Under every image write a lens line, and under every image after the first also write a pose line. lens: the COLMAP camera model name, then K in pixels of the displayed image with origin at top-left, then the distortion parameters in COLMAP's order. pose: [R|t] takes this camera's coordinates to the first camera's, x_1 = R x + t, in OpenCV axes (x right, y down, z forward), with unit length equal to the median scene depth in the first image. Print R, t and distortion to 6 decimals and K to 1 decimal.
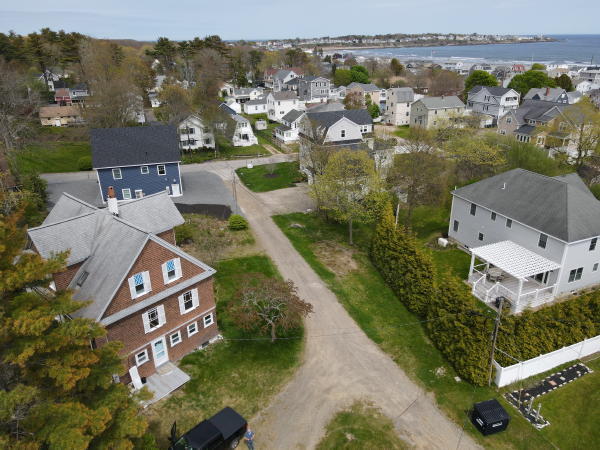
lens RADIAL K [[438.4, 0, 302.6], [0, 438.4, 224.1], [0, 0, 1]] dist [0.022823, -0.010986]
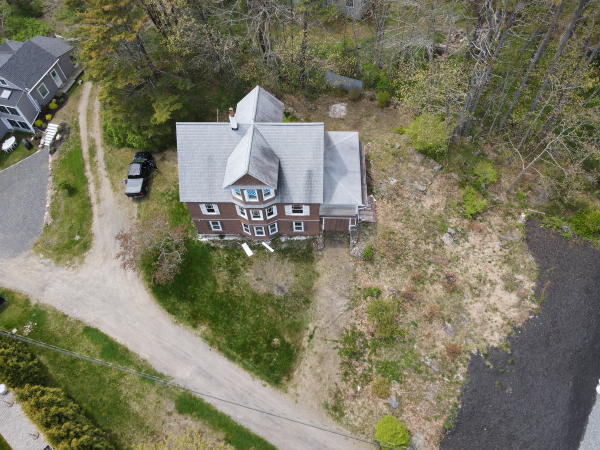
lens RADIAL K [[438.4, 0, 302.6], [0, 438.4, 224.1], [0, 0, 1]] dist [0.022823, -0.010986]
pose [[-0.776992, 0.543600, -0.317462, -0.043180], [-0.209568, 0.252169, 0.944718, -1.058515], [0.593603, 0.800568, -0.082012, 1.342106]]
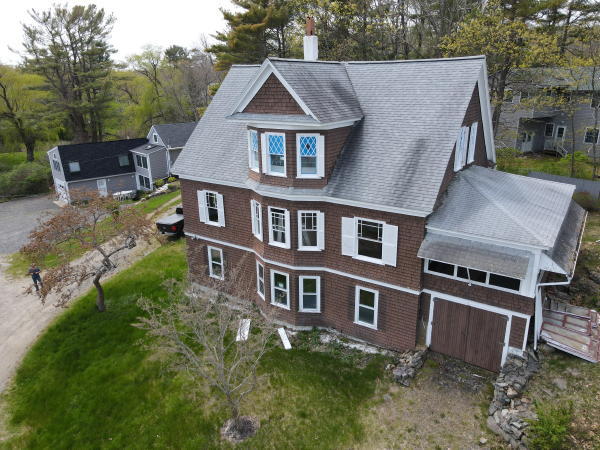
lens RADIAL K [[438.4, 0, 302.6], [0, 438.4, 224.1], [0, 0, 1]] dist [0.022823, -0.010986]
pose [[-0.992757, 0.059768, -0.104214, -0.313557], [-0.023804, 0.752405, 0.658271, -0.257387], [0.117755, 0.655984, -0.745533, 1.545109]]
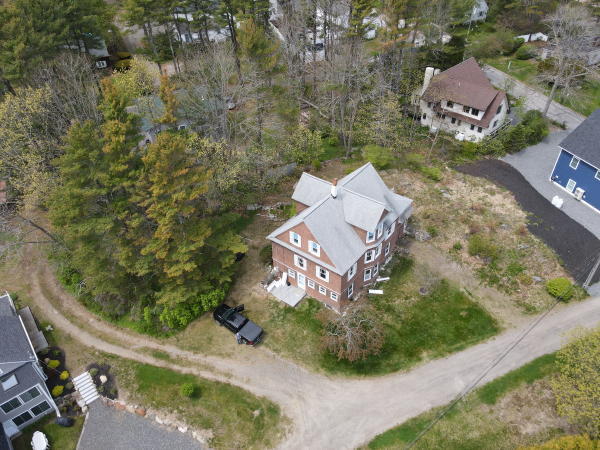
lens RADIAL K [[436.9, 0, 302.9], [0, 436.9, 224.4], [0, 0, 1]] dist [0.002459, 0.032745]
pose [[0.062274, 0.636894, -0.768432, 0.683416], [-0.369708, 0.729876, 0.574976, -0.694281], [0.927059, 0.248289, 0.280917, 0.499701]]
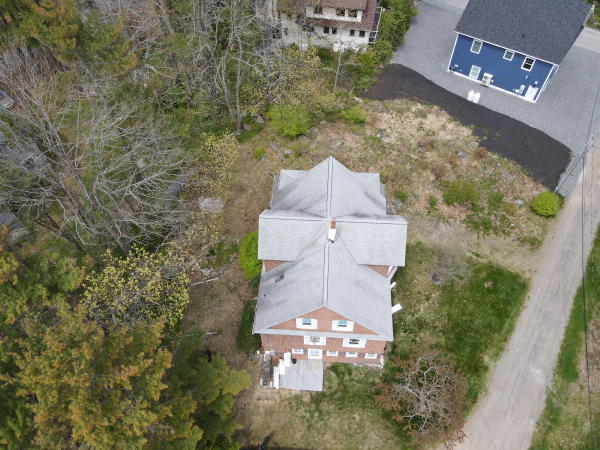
lens RADIAL K [[436.9, 0, 302.9], [0, 436.9, 224.4], [0, 0, 1]] dist [0.002459, 0.032745]
pose [[0.601288, 0.648571, -0.466699, -0.041355], [-0.303582, 0.725715, 0.617395, -0.572844], [0.739115, -0.229551, 0.633258, 0.344445]]
